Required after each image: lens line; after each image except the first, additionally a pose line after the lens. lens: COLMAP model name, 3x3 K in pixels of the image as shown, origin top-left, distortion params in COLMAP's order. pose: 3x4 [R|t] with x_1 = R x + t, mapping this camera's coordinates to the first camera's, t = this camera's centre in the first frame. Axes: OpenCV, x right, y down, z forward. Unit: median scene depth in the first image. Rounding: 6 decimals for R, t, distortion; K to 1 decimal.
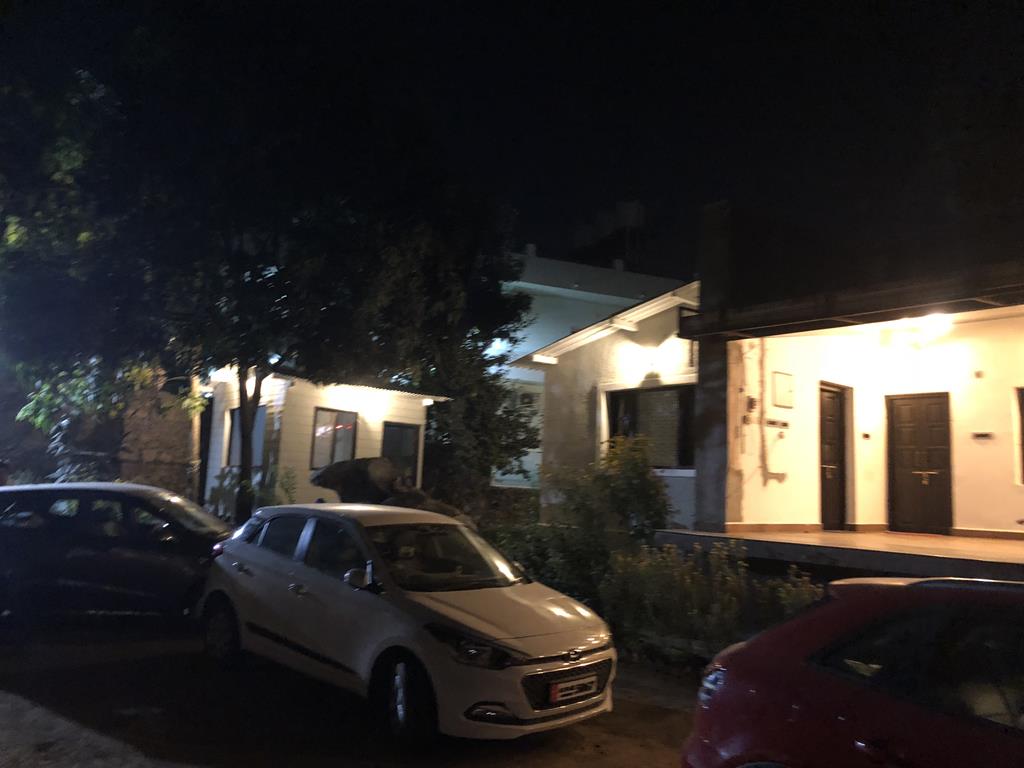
lens RADIAL K [[824.7, 0, 511.3], [0, 824.7, 386.2], [0, 0, 1]] dist [0.008618, -0.007316]
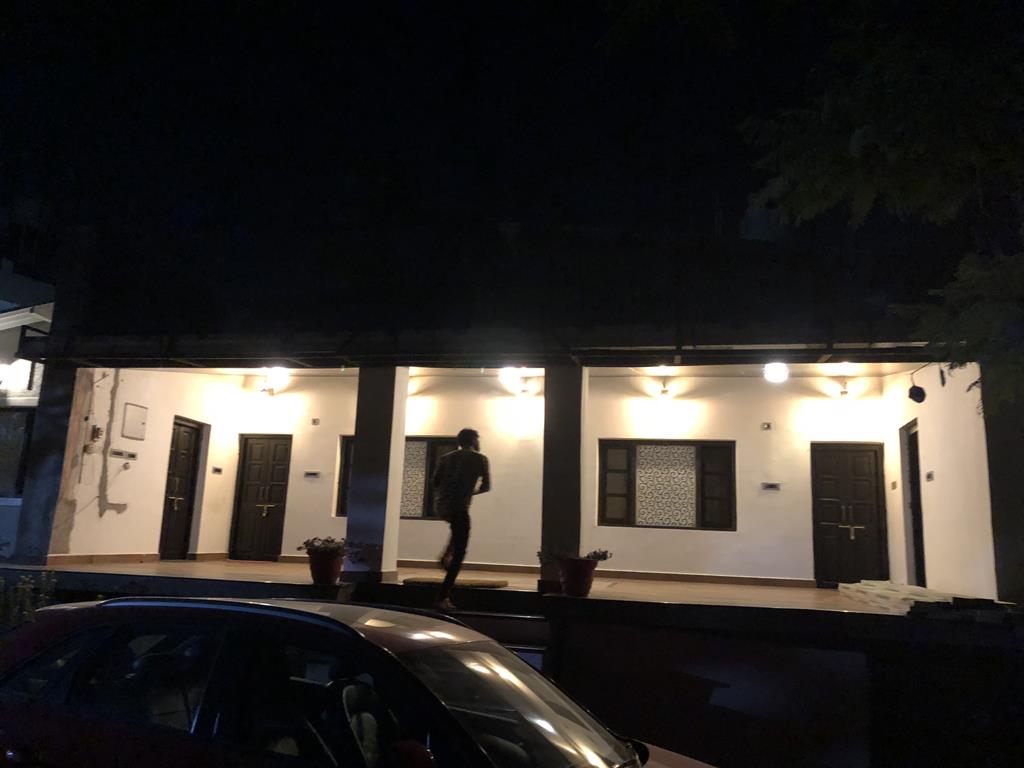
lens RADIAL K [[824.7, 0, 511.0], [0, 824.7, 375.0], [0, 0, 1]] dist [0.008618, -0.007316]
pose [[0.786017, 0.113507, 0.607694, 0.070750], [-0.083485, 0.993484, -0.077584, -0.012601], [-0.612541, 0.010249, 0.790372, -0.092099]]
